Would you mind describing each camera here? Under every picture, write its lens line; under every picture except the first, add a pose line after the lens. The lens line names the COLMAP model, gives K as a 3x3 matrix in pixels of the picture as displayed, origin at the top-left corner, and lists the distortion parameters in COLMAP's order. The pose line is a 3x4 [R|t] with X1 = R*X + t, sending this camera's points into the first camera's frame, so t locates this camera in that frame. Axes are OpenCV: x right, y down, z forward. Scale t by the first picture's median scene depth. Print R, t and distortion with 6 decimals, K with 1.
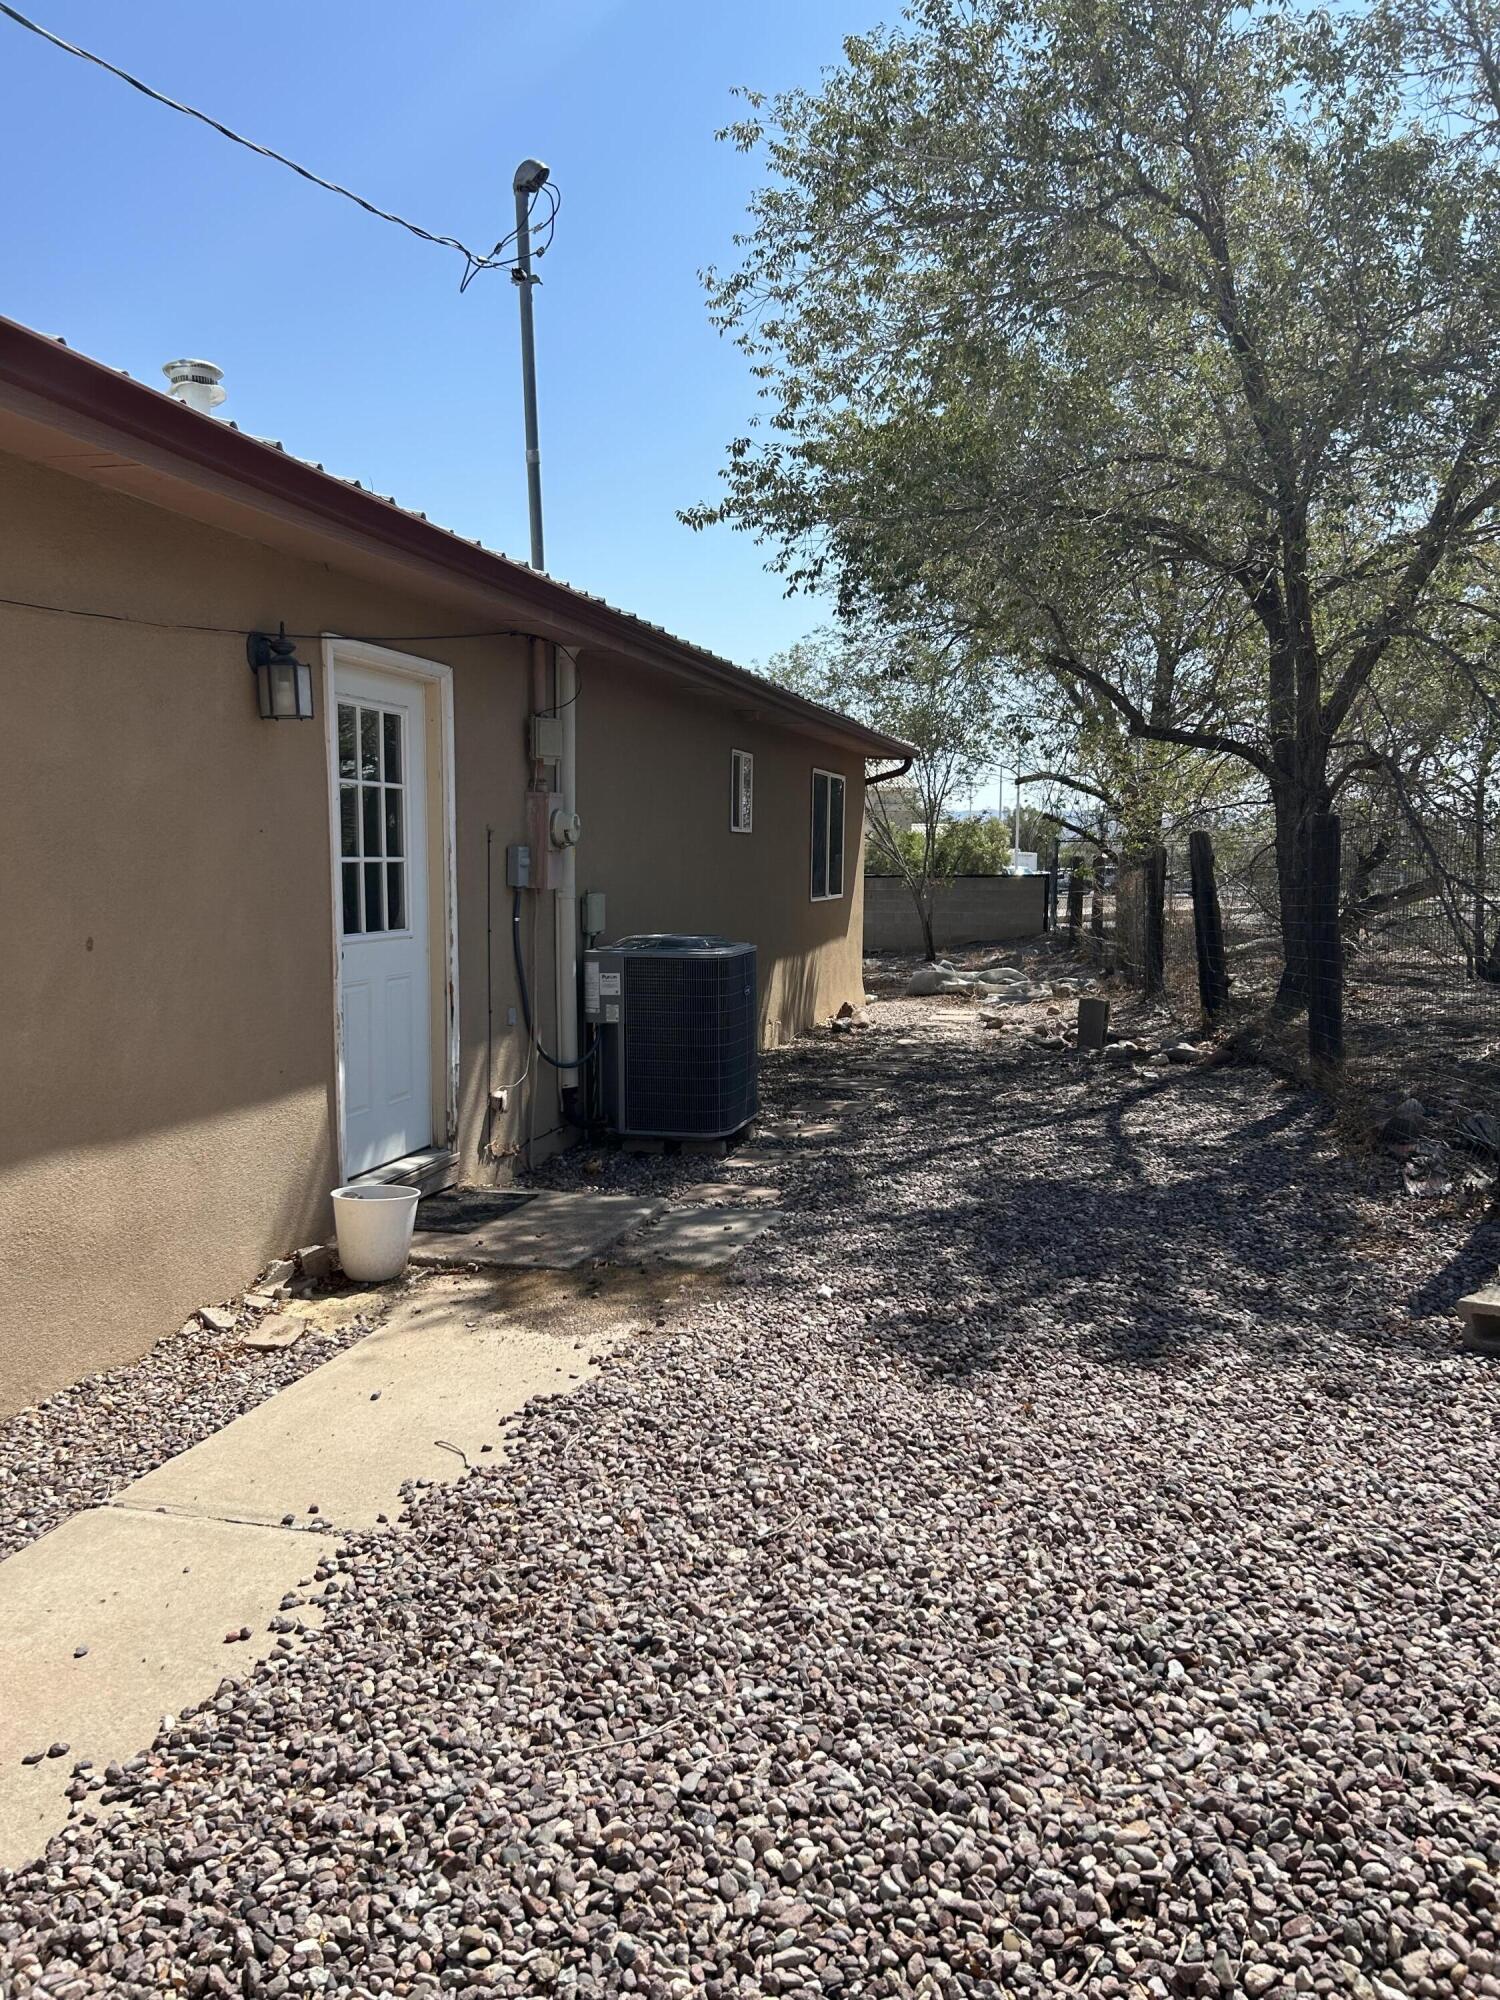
lens RADIAL K [[1496.1, 0, 743.4], [0, 1496.1, 1007.7], [0, 0, 1]] dist [0.033011, -0.034464]
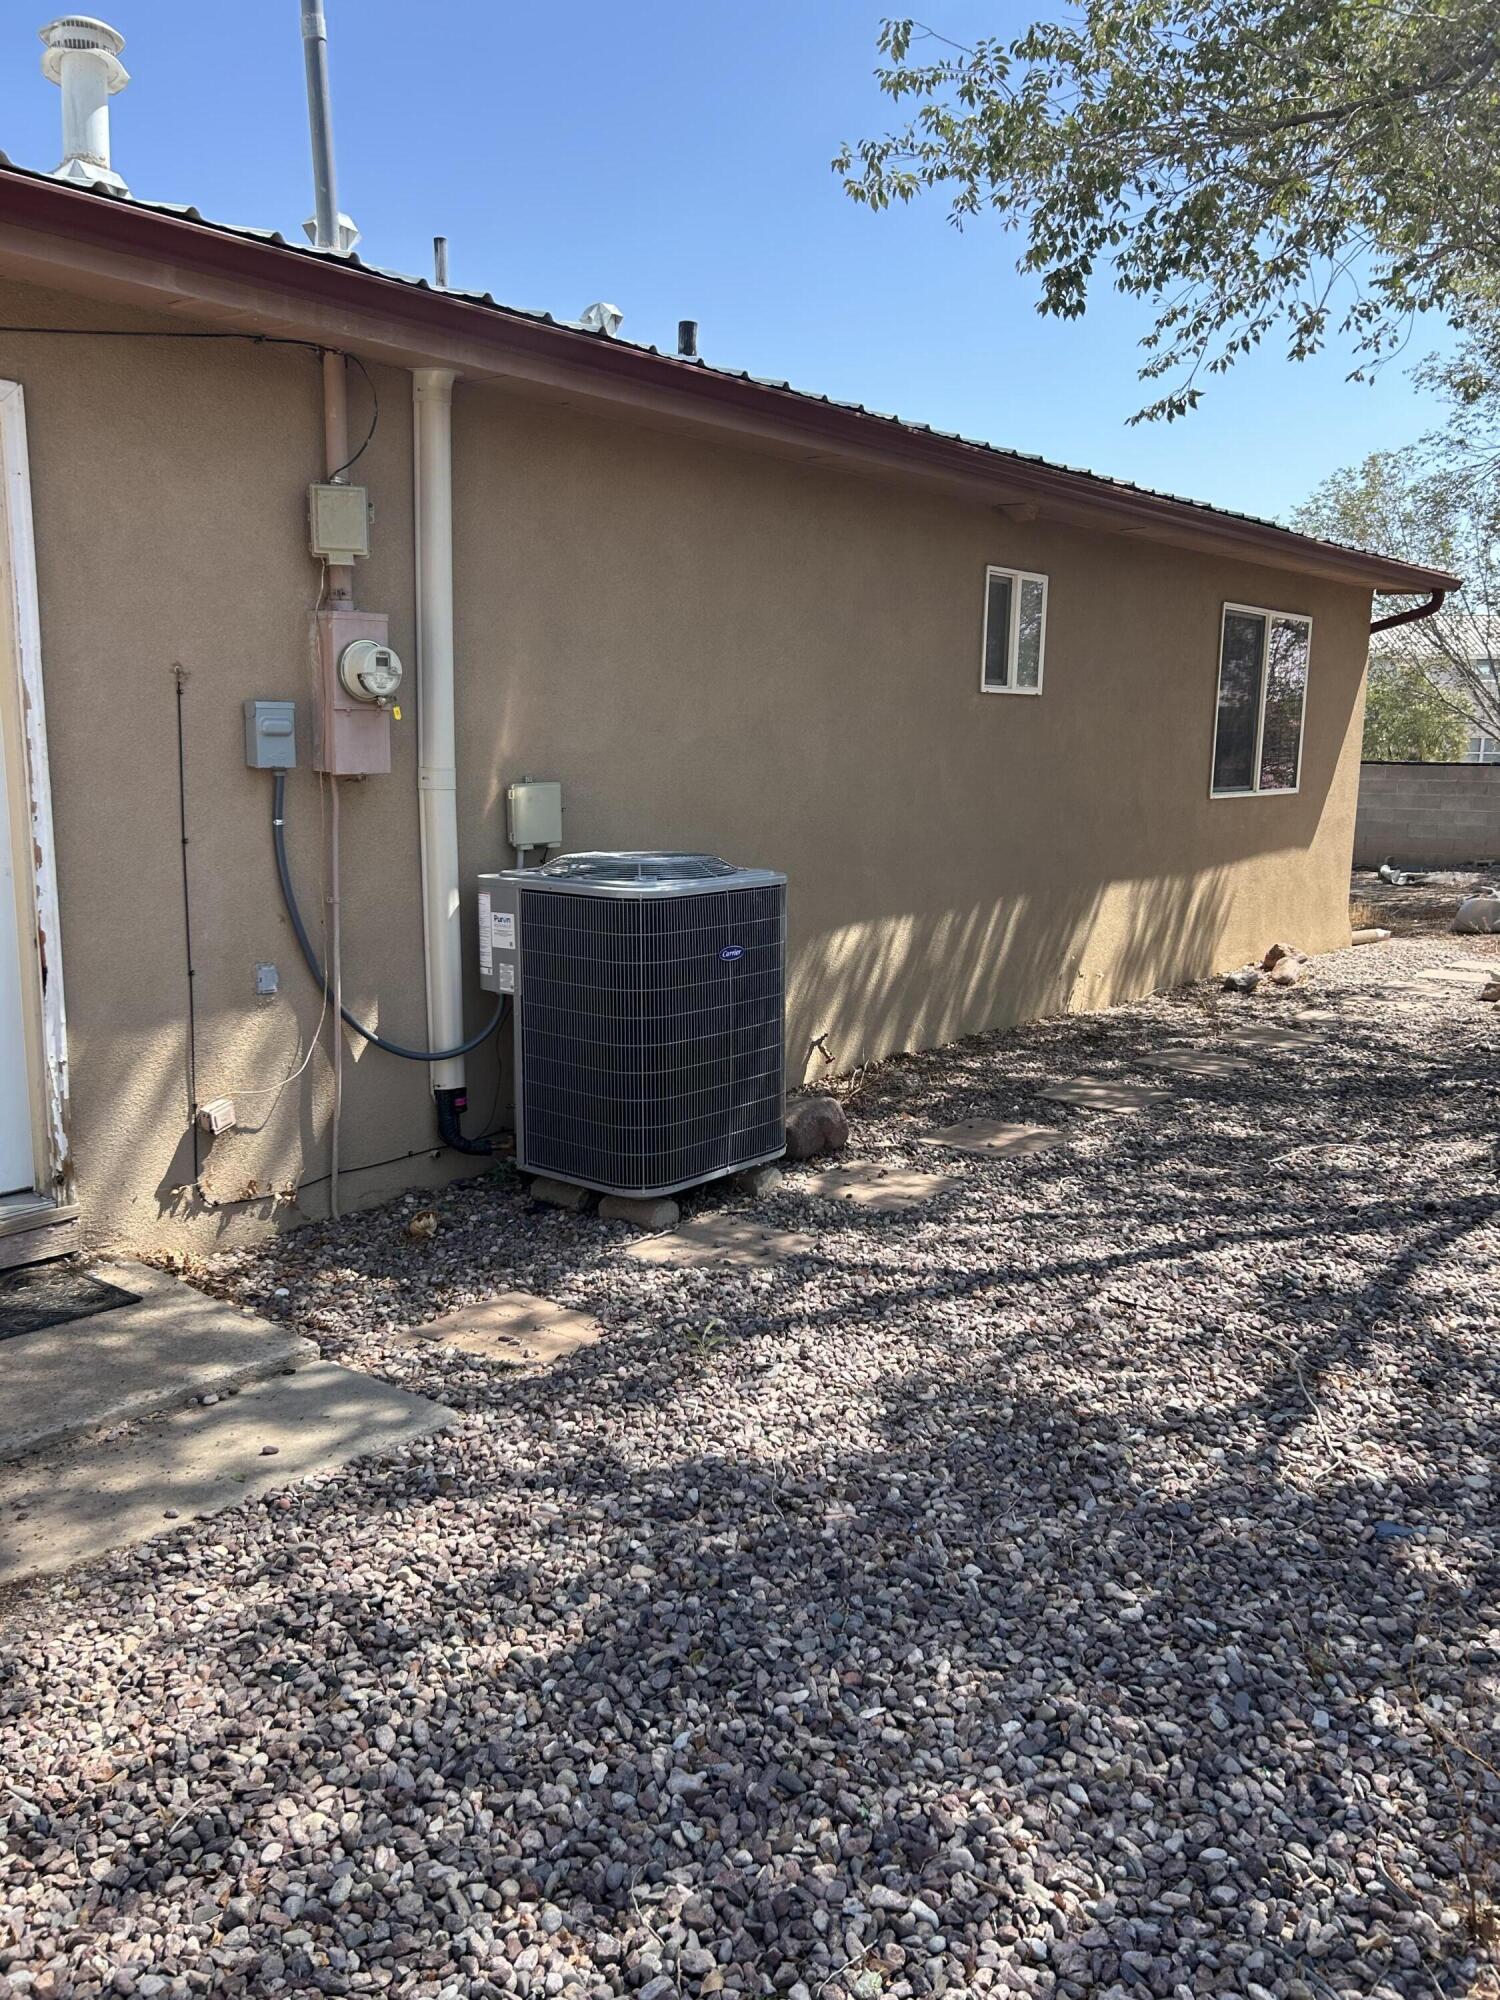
lens RADIAL K [[1496.1, 0, 763.6], [0, 1496.1, 995.2], [0, 0, 1]] dist [0.033011, -0.034464]
pose [[0.905421, 0.079587, -0.416987, 0.280173], [-0.050537, 0.995491, 0.080270, -0.046247], [0.421495, -0.051605, 0.905361, 0.499512]]
